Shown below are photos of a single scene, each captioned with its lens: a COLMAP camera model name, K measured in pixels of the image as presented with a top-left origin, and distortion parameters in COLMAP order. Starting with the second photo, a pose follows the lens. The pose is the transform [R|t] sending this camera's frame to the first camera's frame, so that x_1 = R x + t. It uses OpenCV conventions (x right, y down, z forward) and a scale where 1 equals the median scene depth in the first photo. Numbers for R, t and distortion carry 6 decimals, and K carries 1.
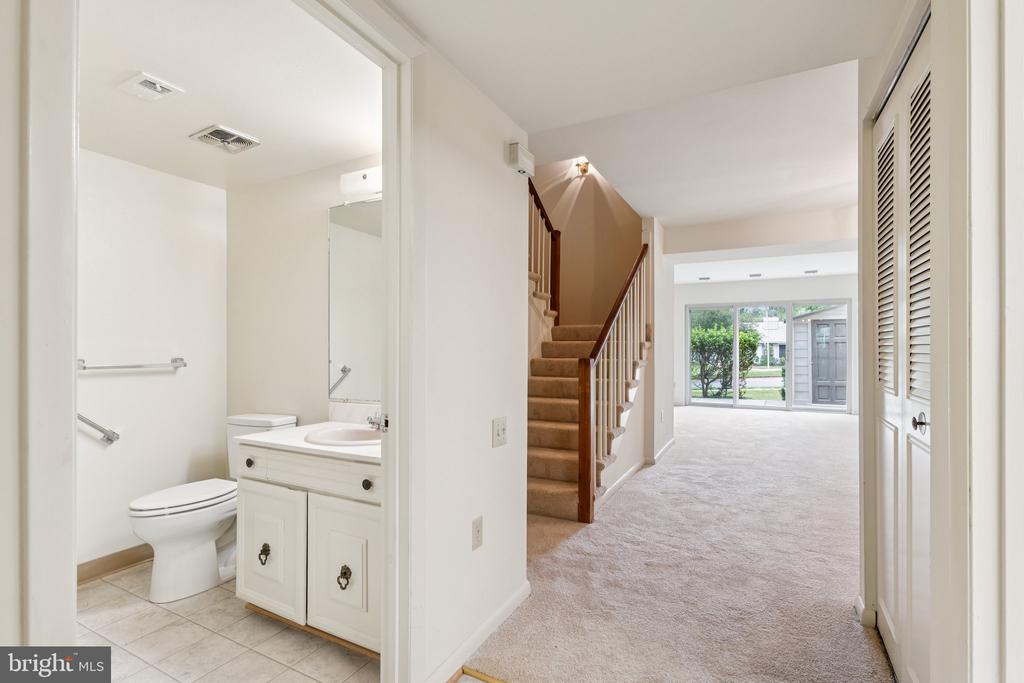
lens RADIAL K [[480.1, 0, 510.7], [0, 480.1, 350.7], [0, 0, 1]] dist [0.002353, 0.000329]
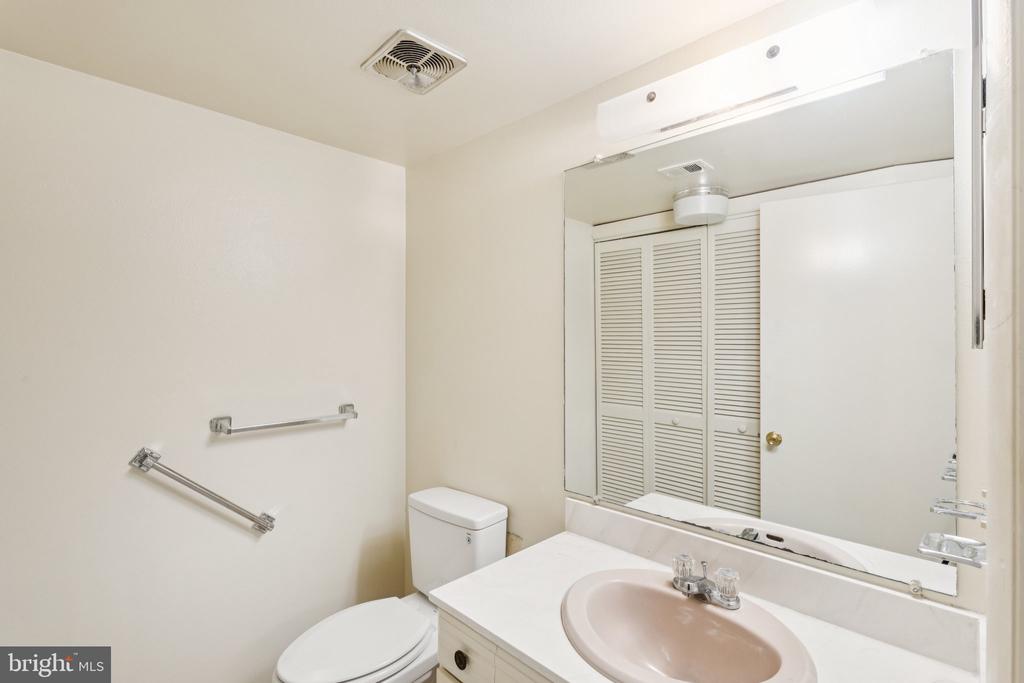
lens RADIAL K [[480.1, 0, 509.4], [0, 480.1, 335.5], [0, 0, 1]] dist [0.002353, 0.000329]
pose [[0.957866, -0.000661, -0.287216, -0.290265], [-0.000953, 0.999985, -0.005482, -0.094589], [0.287215, 0.005524, 0.957850, 0.436344]]
